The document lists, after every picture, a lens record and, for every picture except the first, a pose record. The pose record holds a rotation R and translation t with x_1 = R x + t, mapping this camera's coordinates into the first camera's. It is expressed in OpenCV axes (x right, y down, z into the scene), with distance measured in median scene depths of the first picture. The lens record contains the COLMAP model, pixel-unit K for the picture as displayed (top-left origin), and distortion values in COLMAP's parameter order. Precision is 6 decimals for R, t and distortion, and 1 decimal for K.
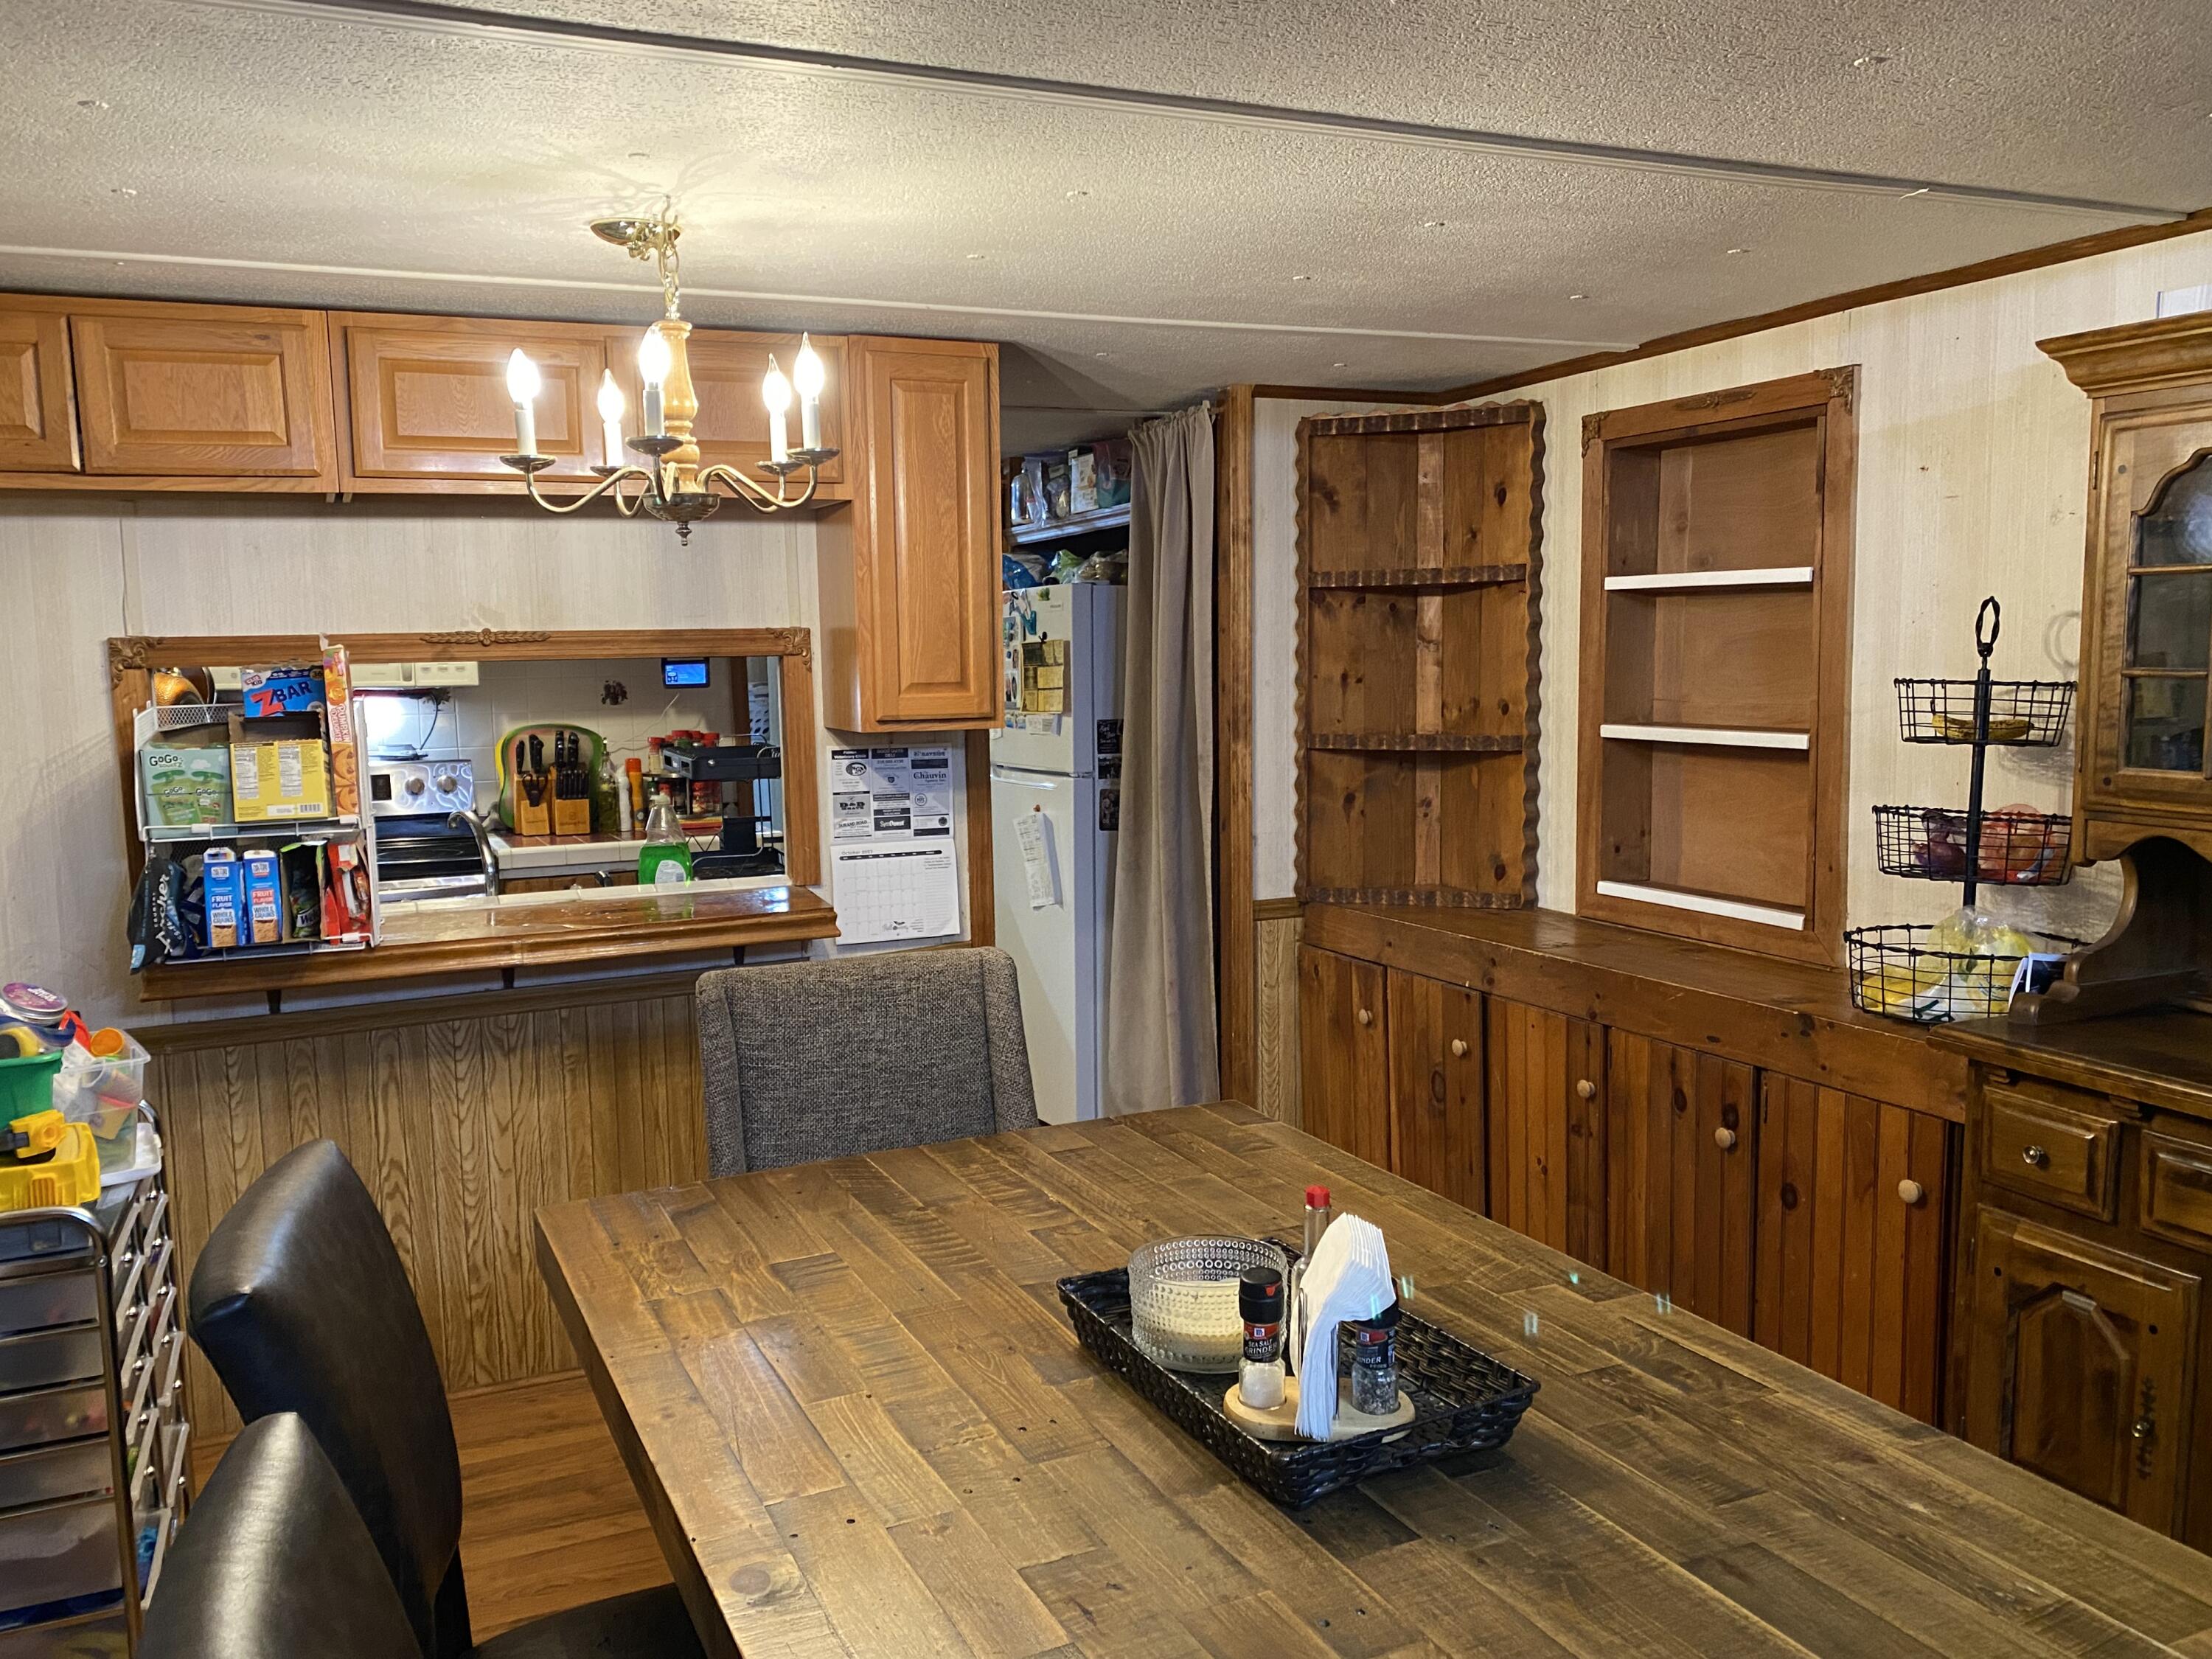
lens RADIAL K [[1757.1, 0, 1098.9], [0, 1757.1, 837.2], [0, 0, 1]] dist [0.024633, -0.028365]
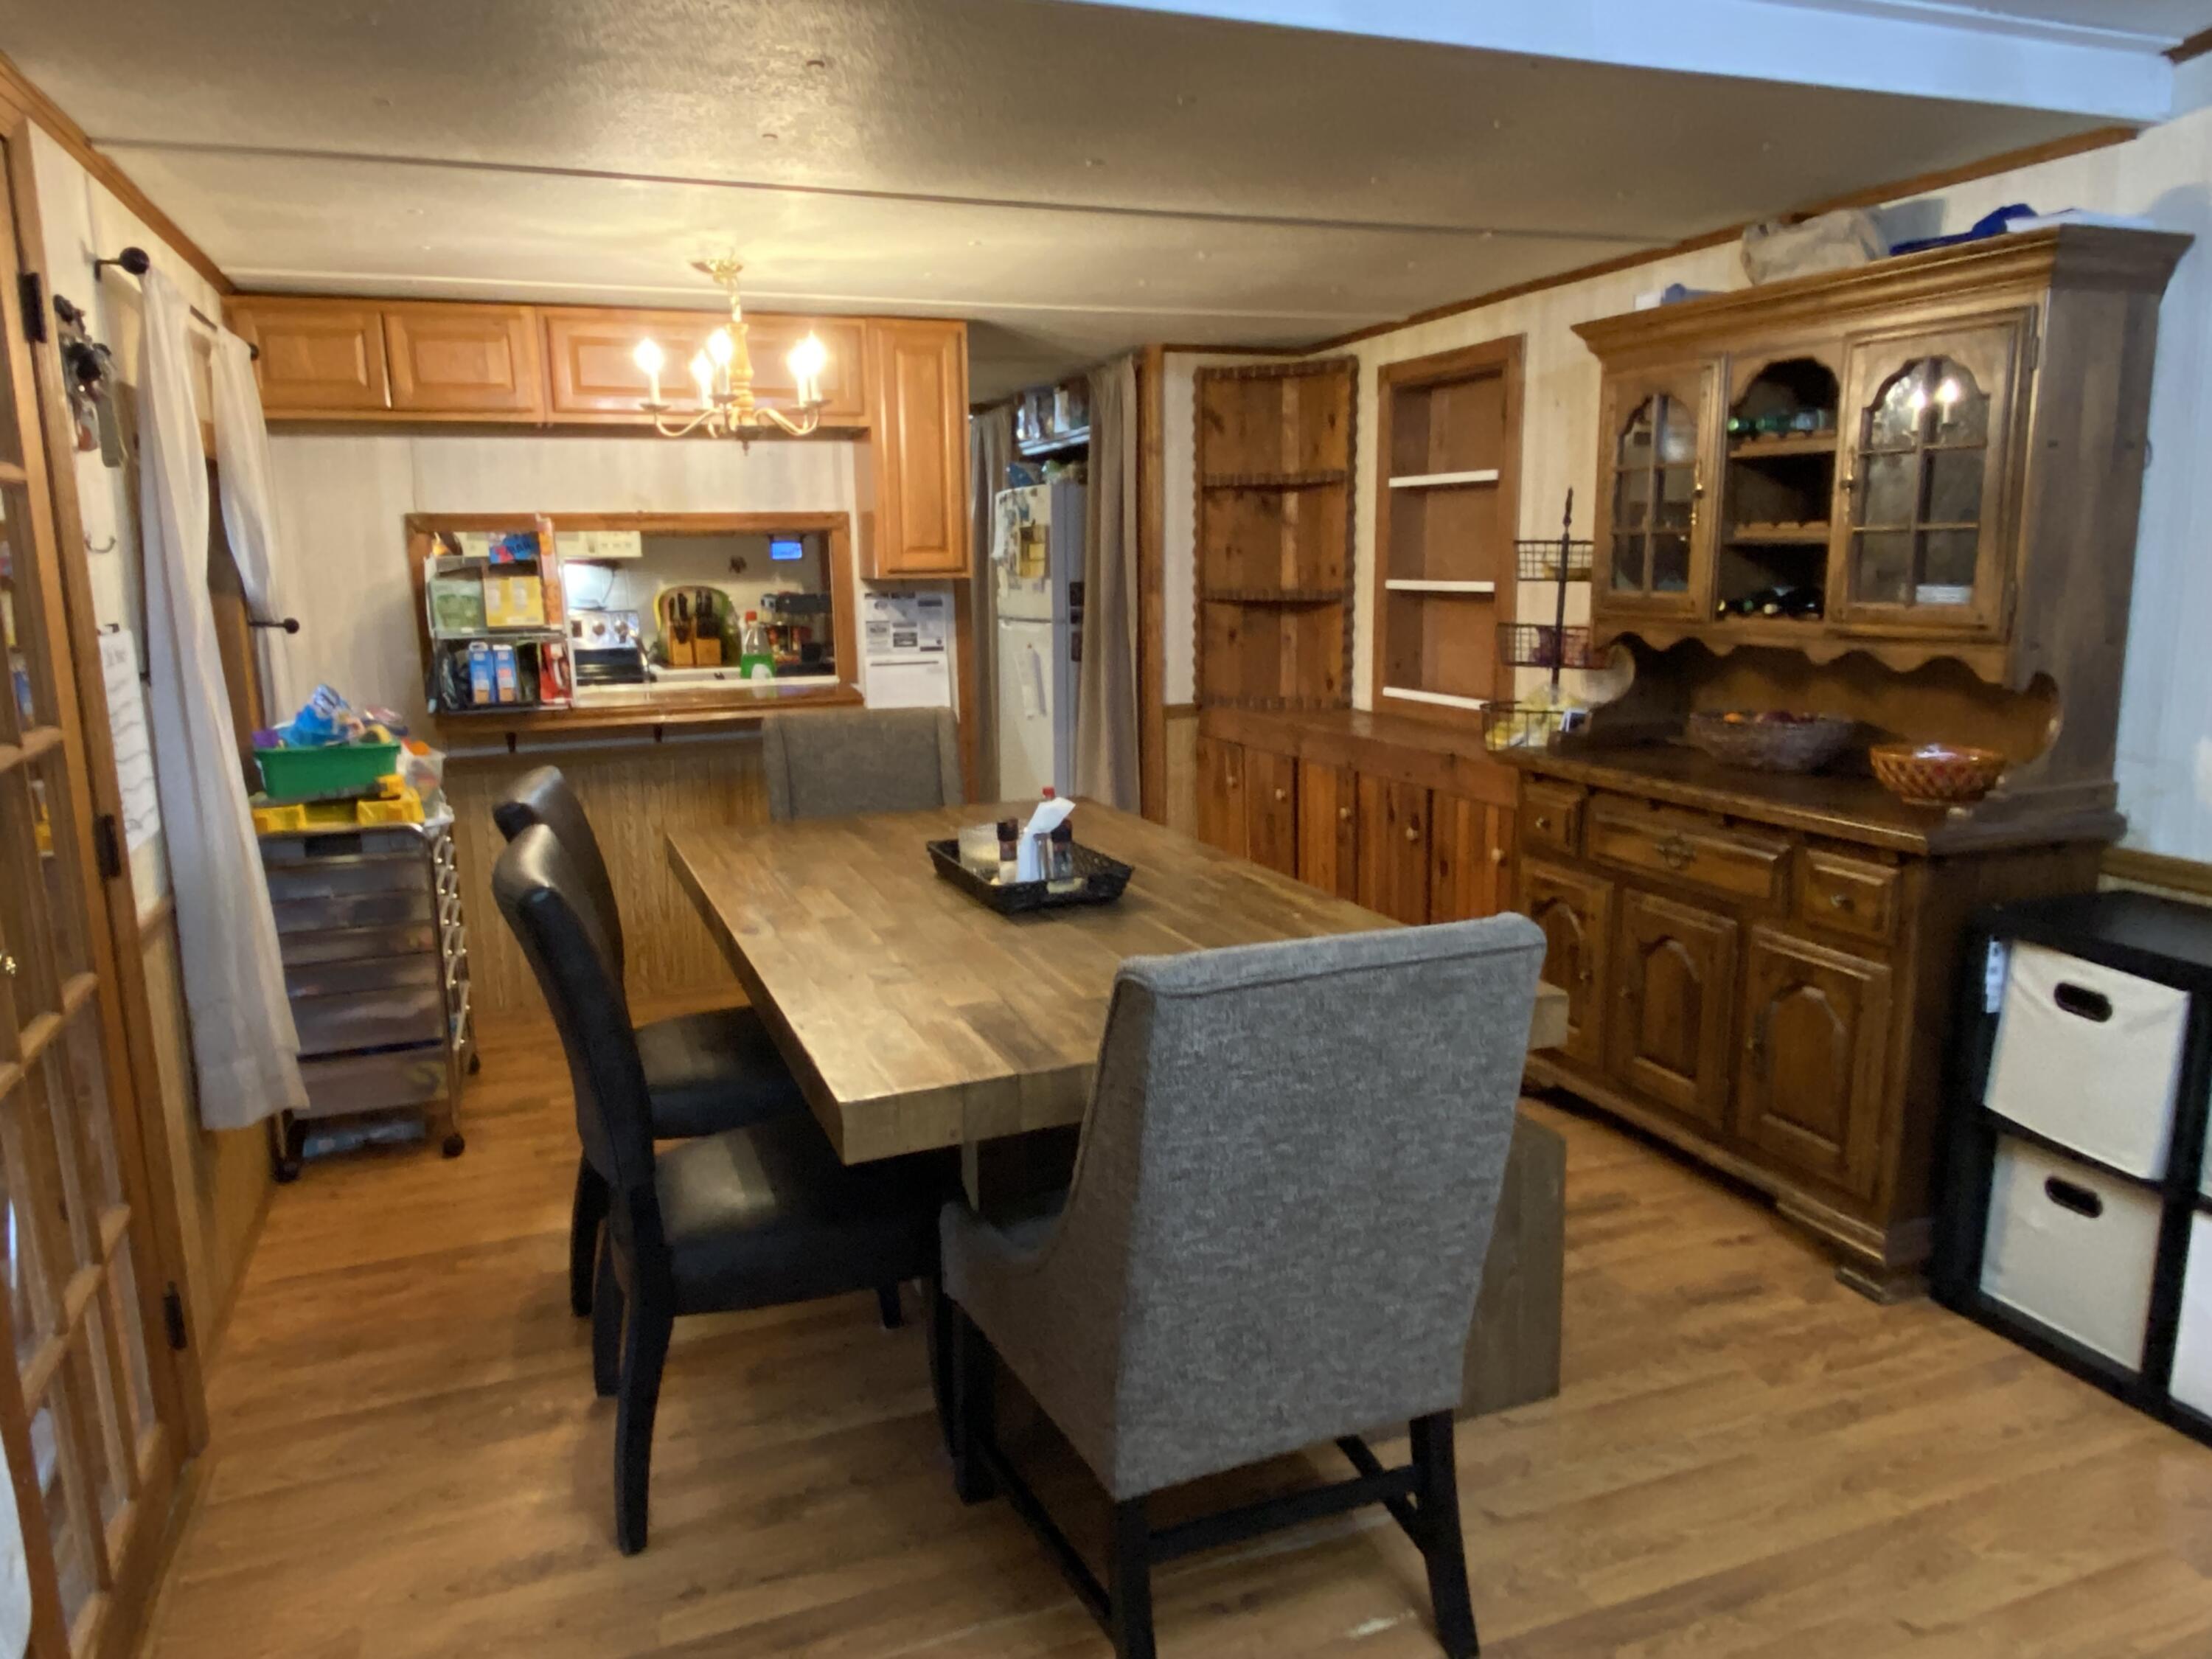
lens RADIAL K [[1513.0, 0, 1104.4], [0, 1513.0, 820.6], [0, 0, 1]] dist [0.052640, -0.002689]
pose [[0.998577, 0.010948, -0.052195, 0.140345], [-0.007330, 0.997589, 0.069011, 0.061206], [0.052825, -0.068530, 0.996250, -0.350230]]
